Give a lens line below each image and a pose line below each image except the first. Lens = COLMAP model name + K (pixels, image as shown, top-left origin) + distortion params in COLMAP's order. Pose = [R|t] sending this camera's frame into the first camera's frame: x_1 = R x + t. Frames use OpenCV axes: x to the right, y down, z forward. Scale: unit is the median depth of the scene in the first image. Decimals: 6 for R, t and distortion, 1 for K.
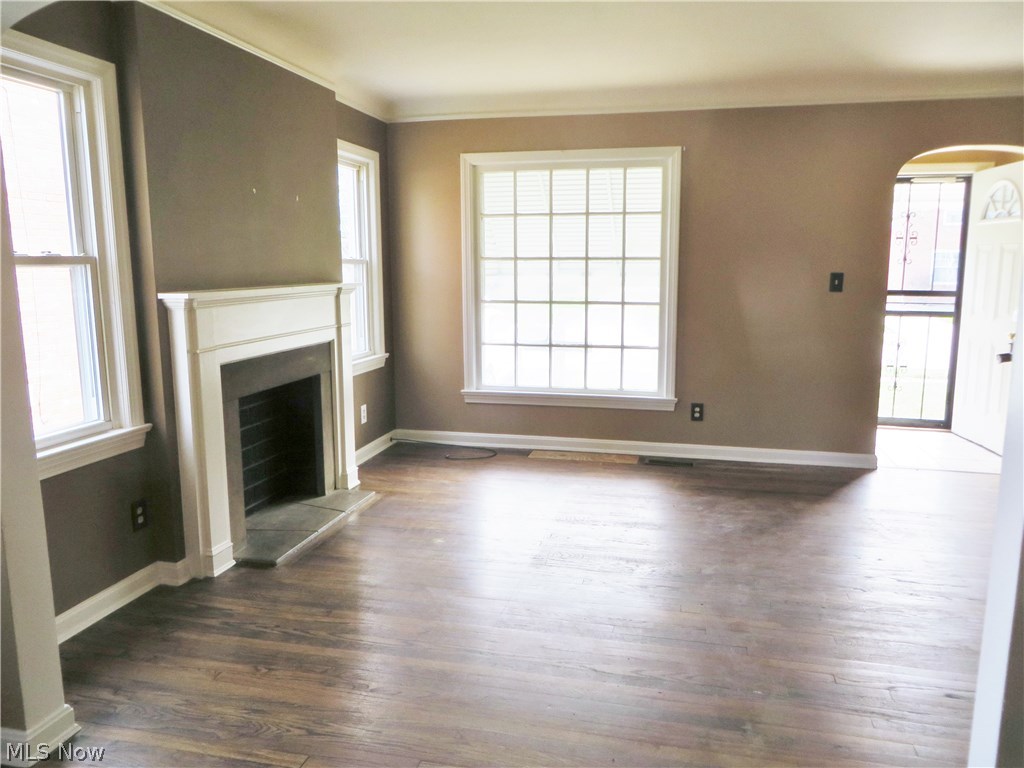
lens RADIAL K [[762.8, 0, 514.8], [0, 762.8, 375.3], [0, 0, 1]] dist [-0.014641, 0.006094]
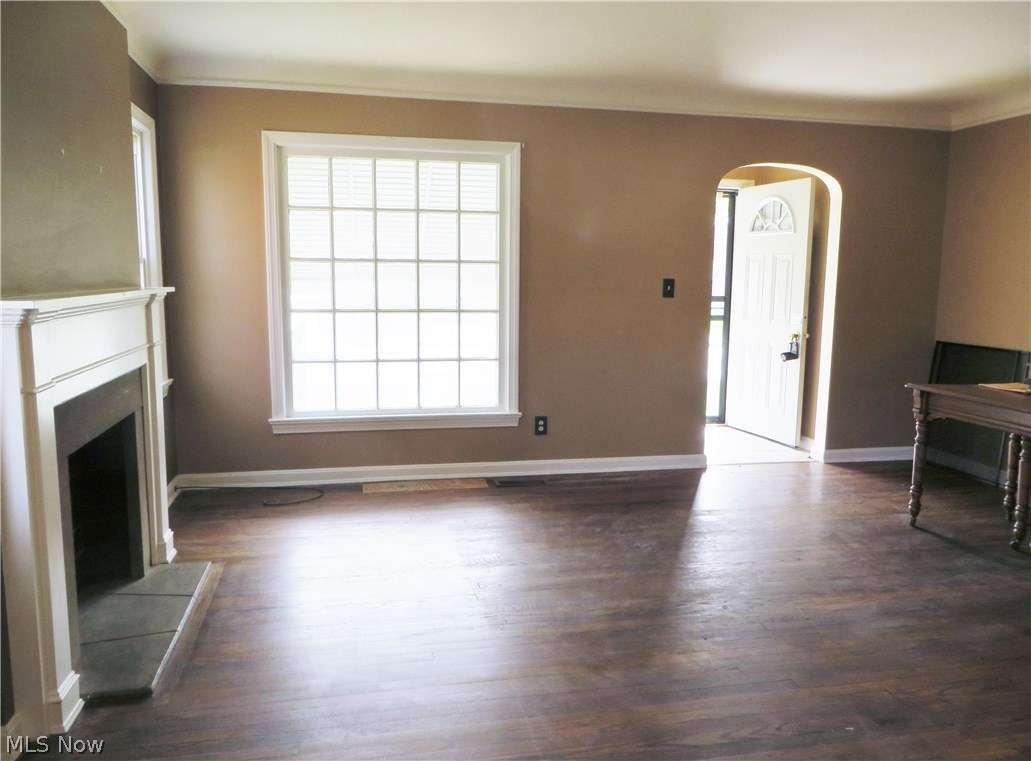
lens RADIAL K [[787.8, 0, 529.6], [0, 787.8, 368.8], [0, 0, 1]] dist [-0.006799, 0.003555]
pose [[0.903193, -0.041604, 0.427214, -0.186989], [0.050246, 0.998697, -0.008971, -0.013874], [-0.426284, 0.029568, 0.904106, 0.123620]]
